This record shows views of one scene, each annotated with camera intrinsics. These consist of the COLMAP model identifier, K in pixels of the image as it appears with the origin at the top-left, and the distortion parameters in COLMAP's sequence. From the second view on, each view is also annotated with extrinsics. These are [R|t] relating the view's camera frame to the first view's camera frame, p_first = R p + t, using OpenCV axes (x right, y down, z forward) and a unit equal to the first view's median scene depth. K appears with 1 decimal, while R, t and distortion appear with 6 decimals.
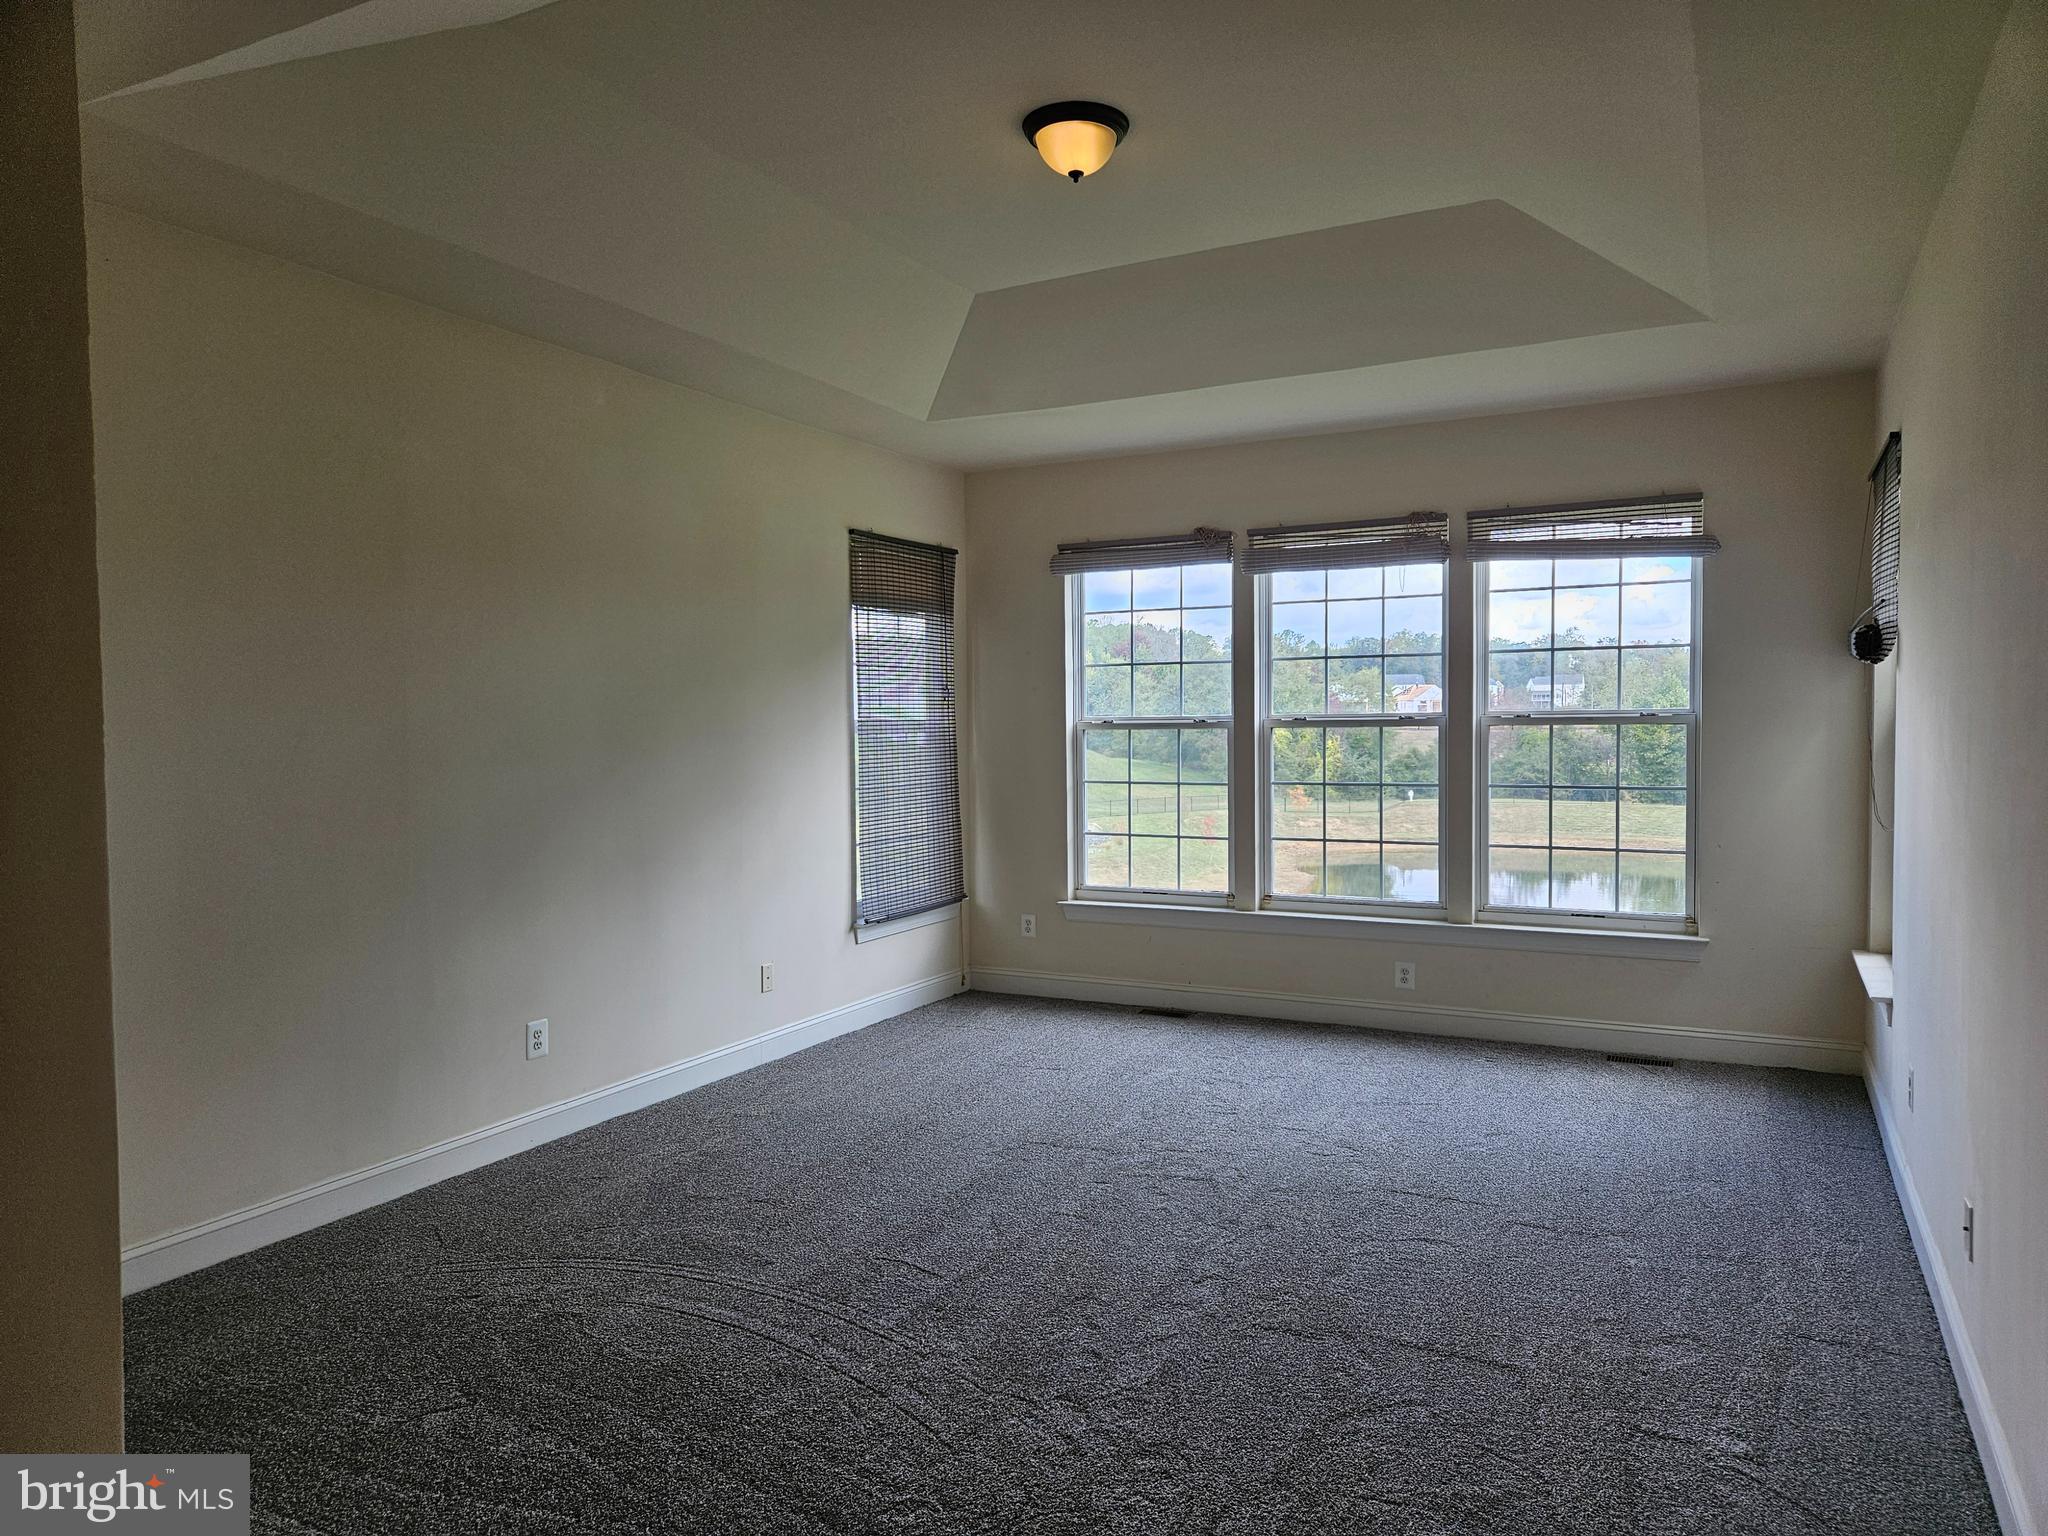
lens RADIAL K [[1384.8, 0, 1022.4], [0, 1384.8, 767.5], [0, 0, 1]] dist [0.044899, -0.046662]
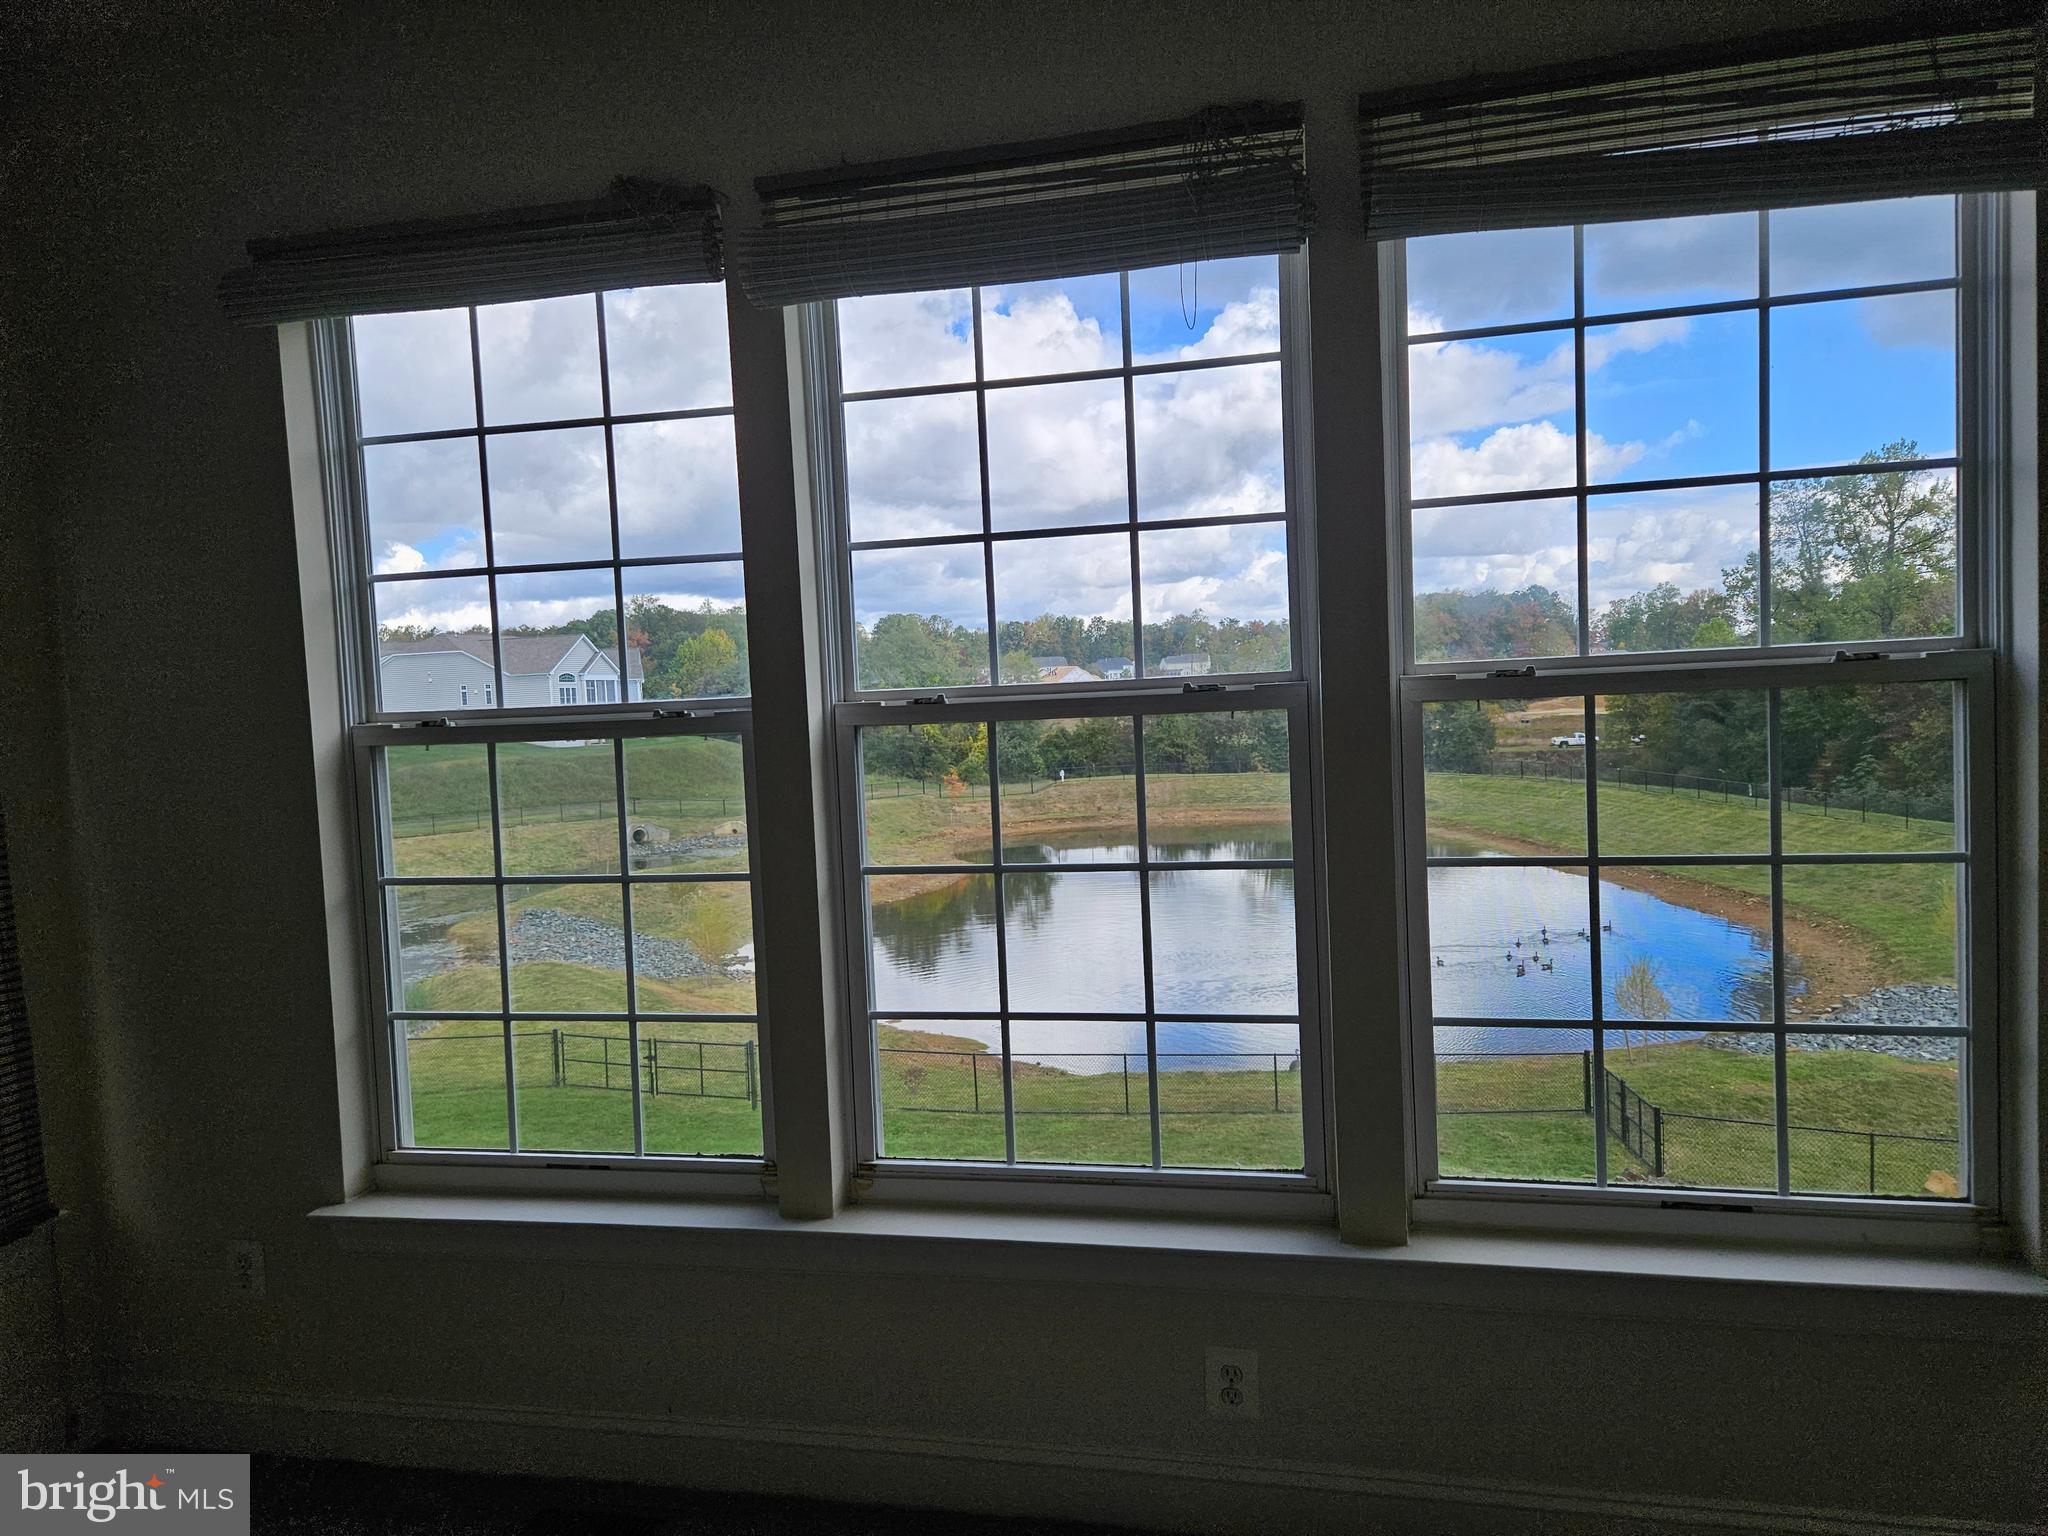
lens RADIAL K [[1384.8, 0, 1028.7], [0, 1384.8, 769.3], [0, 0, 1]] dist [0.044899, -0.046662]
pose [[0.967680, -0.043081, 0.248476, 0.127110], [0.040396, 0.999057, 0.015895, -0.020162], [-0.248926, -0.005344, 0.968508, 0.605261]]
